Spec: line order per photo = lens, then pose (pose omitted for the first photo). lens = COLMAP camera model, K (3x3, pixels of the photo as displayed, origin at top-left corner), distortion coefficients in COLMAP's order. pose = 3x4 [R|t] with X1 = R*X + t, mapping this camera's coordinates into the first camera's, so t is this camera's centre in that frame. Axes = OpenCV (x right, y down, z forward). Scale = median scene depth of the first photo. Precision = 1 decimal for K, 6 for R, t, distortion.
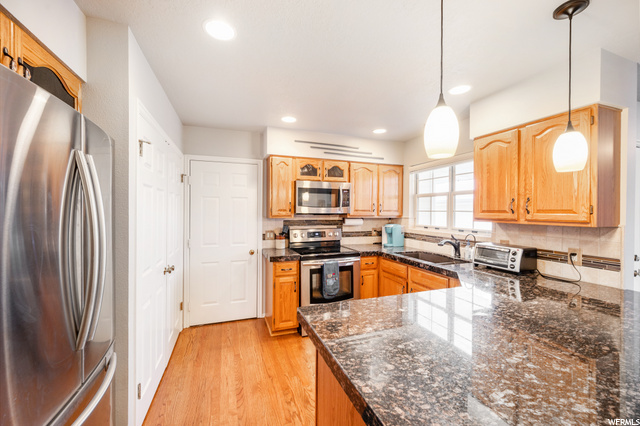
lens RADIAL K [[257.4, 0, 320.0], [0, 257.4, 213.0], [0, 0, 1]] dist [-0.000966, -0.000024]
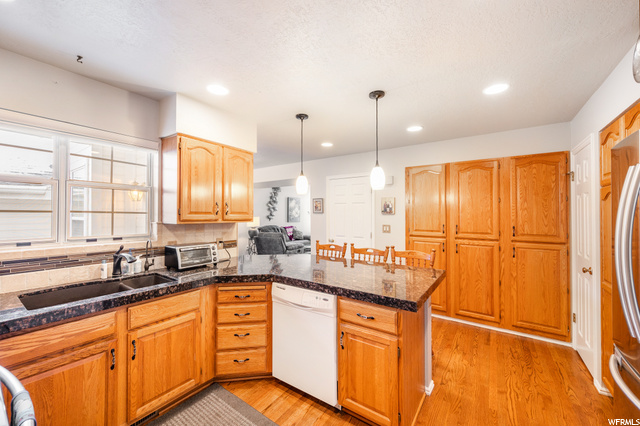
lens RADIAL K [[257.4, 0, 320.0], [0, 257.4, 213.0], [0, 0, 1]] dist [-0.000966, -0.000024]
pose [[-0.587511, -0.004790, 0.809202, -0.322705], [-0.003350, 0.999988, 0.003487, -0.008160], [-0.809209, -0.000662, -0.587520, 0.826926]]
